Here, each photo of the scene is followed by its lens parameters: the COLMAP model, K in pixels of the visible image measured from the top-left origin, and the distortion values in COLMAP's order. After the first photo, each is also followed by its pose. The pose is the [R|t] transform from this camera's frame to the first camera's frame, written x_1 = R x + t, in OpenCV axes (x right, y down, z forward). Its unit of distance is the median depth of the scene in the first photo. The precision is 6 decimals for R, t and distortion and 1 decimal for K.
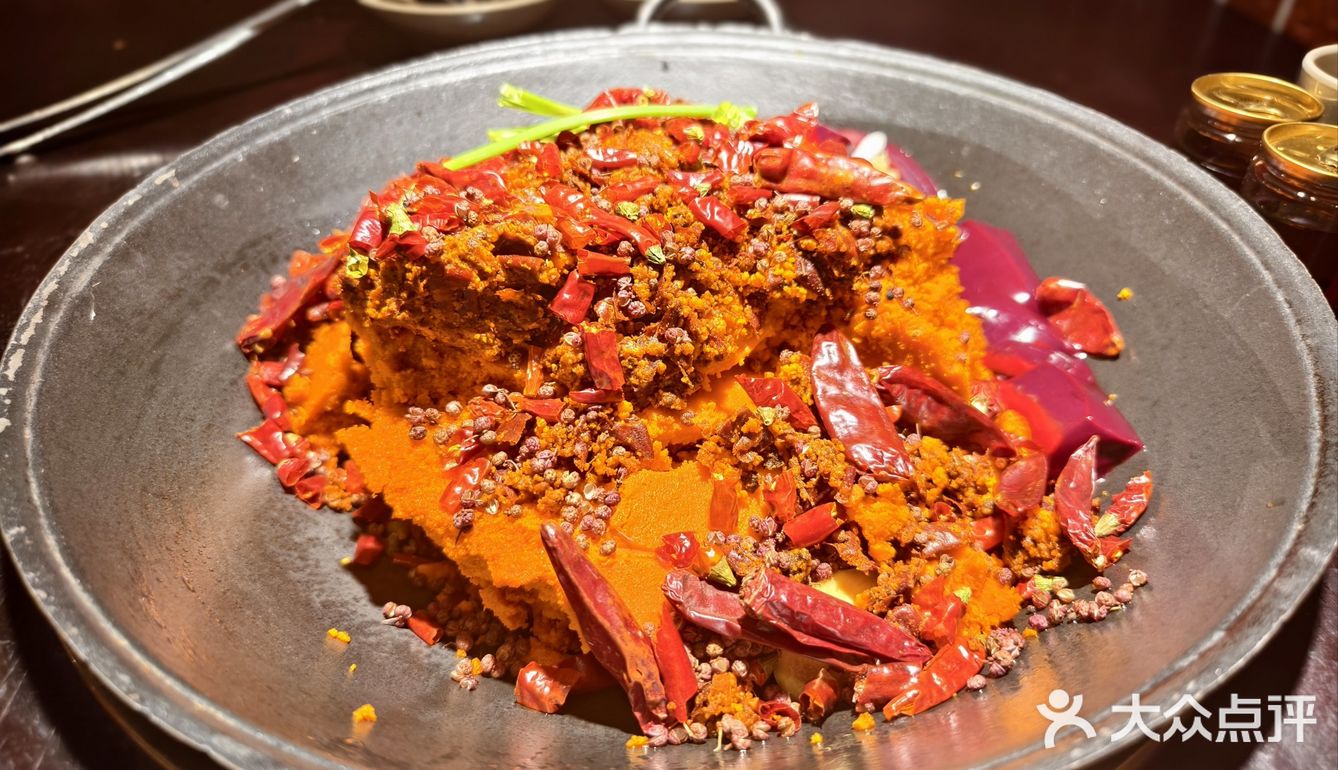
lens RADIAL K [[907.4, 0, 653.8], [0, 907.4, 383.1], [0, 0, 1]] dist [0.007666, -0.006597]
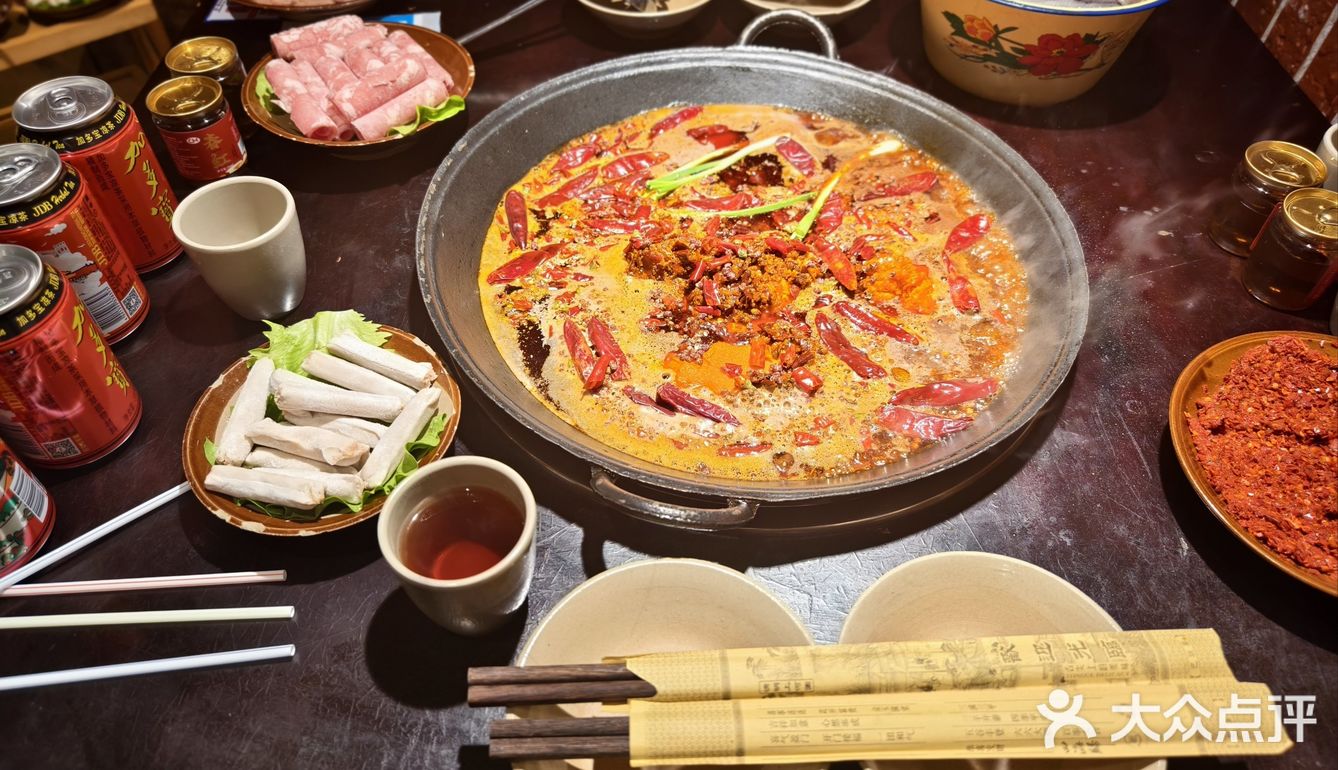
lens RADIAL K [[907.4, 0, 653.8], [0, 907.4, 383.1], [0, 0, 1]] dist [0.007666, -0.006597]
pose [[0.994140, 0.103376, -0.031622, -0.099925], [-0.095476, 0.976802, 0.191681, -0.214786], [0.050704, -0.187538, 0.980948, -1.095967]]
